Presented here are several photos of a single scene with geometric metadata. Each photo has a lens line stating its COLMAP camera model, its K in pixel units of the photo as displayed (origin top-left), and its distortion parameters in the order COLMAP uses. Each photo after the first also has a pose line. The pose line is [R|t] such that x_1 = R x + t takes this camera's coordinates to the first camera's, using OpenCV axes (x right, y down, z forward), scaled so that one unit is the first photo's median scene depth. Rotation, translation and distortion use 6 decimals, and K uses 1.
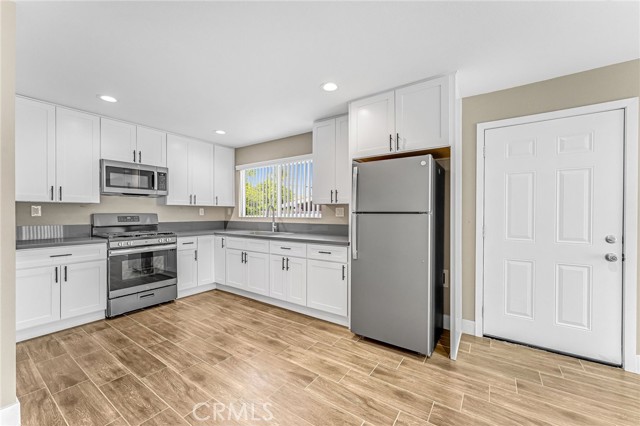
lens RADIAL K [[257.8, 0, 314.1], [0, 257.8, 214.8], [0, 0, 1]] dist [0.003250, 0.000735]
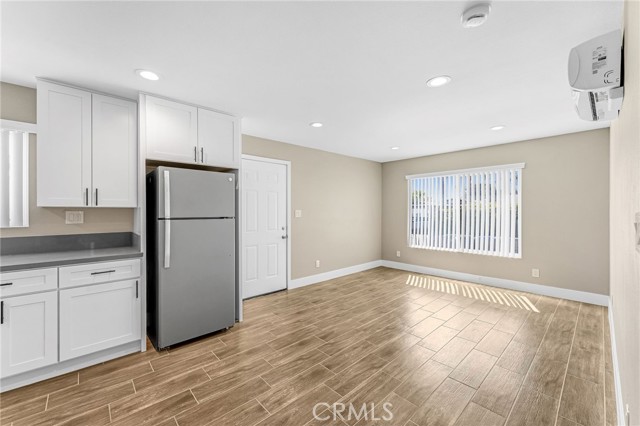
lens RADIAL K [[257.8, 0, 314.7], [0, 257.8, 210.8], [0, 0, 1]] dist [0.003250, 0.000735]
pose [[0.226246, -0.002712, 0.974066, -0.521613], [0.007930, 0.999968, 0.000943, -0.027796], [-0.974038, 0.007511, 0.226260, 0.205996]]
